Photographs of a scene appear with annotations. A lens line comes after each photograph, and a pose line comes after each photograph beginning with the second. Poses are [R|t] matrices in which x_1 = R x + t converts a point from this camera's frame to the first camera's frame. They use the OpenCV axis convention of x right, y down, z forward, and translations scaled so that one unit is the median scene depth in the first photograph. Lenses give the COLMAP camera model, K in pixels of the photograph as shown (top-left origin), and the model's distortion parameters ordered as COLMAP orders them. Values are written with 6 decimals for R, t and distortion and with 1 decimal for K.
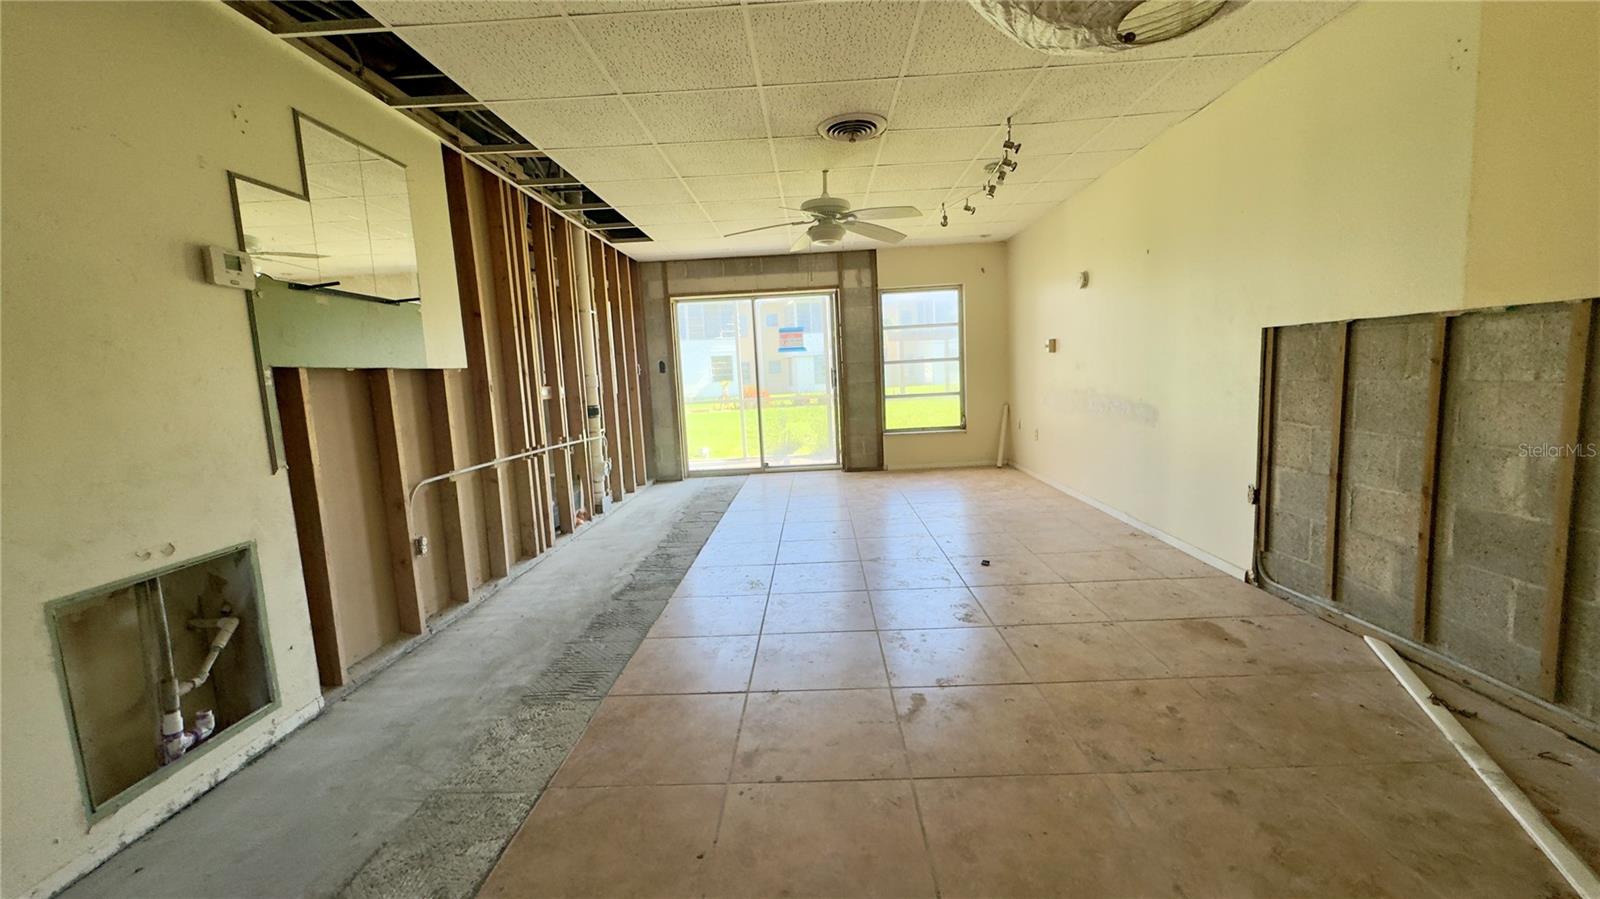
lens RADIAL K [[640.1, 0, 797.8], [0, 640.1, 449.7], [0, 0, 1]] dist [-0.002688, 0.000330]
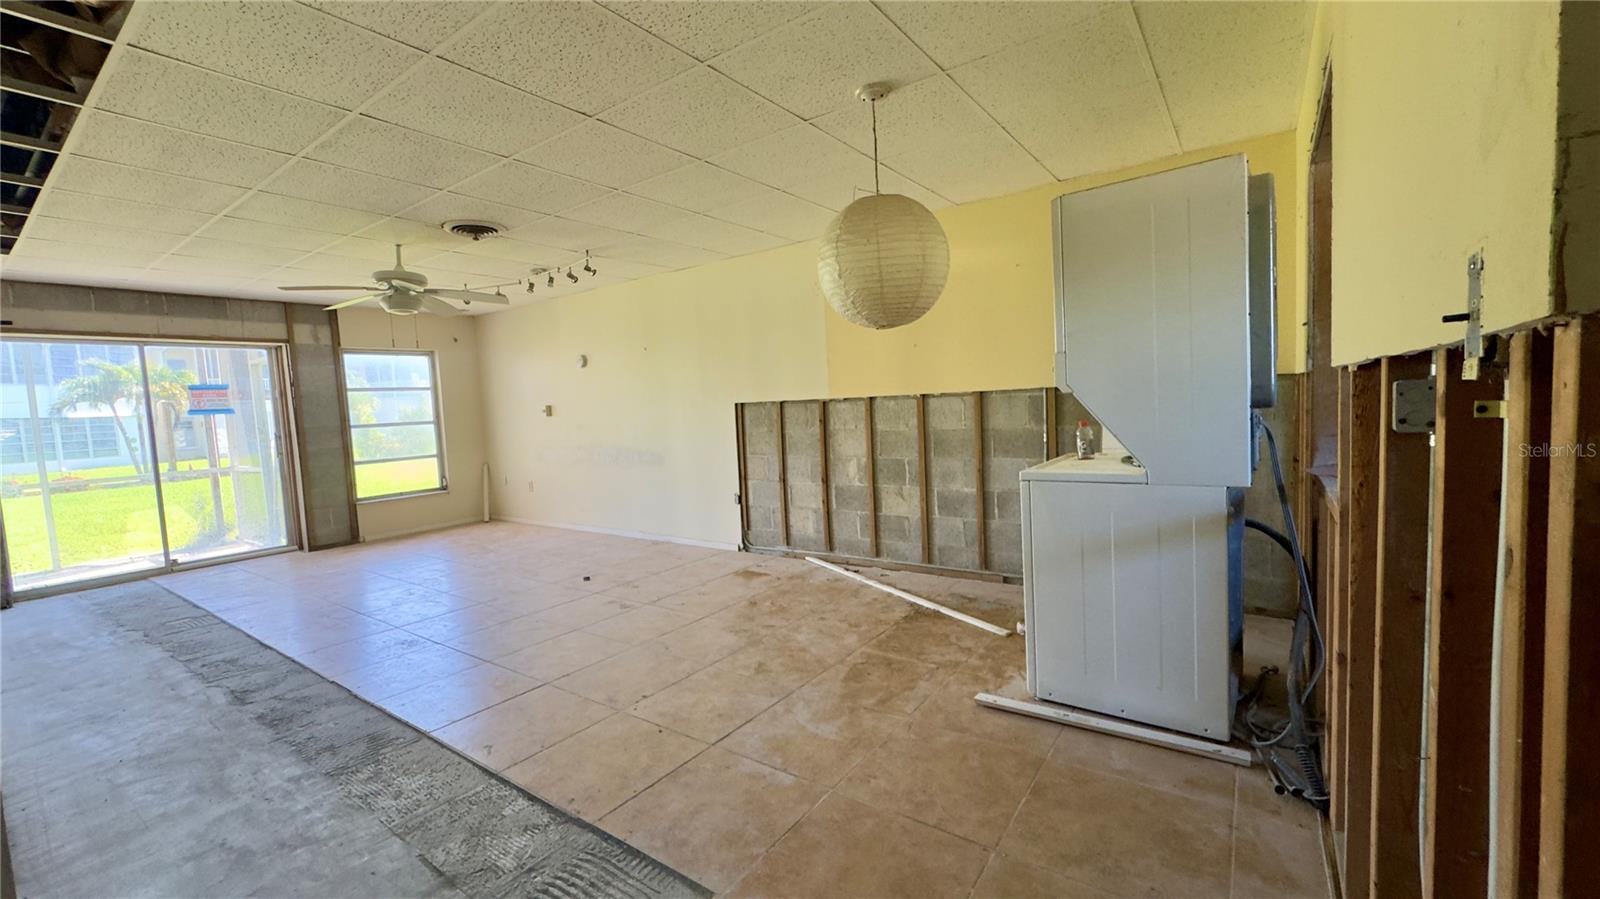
lens RADIAL K [[640.1, 0, 805.6], [0, 640.1, 455.6], [0, 0, 1]] dist [-0.002688, 0.000330]
pose [[0.560404, -0.047784, 0.826840, -0.596193], [0.121300, 0.992304, -0.024867, 0.020143], [-0.819288, 0.114231, 0.561888, -0.128190]]
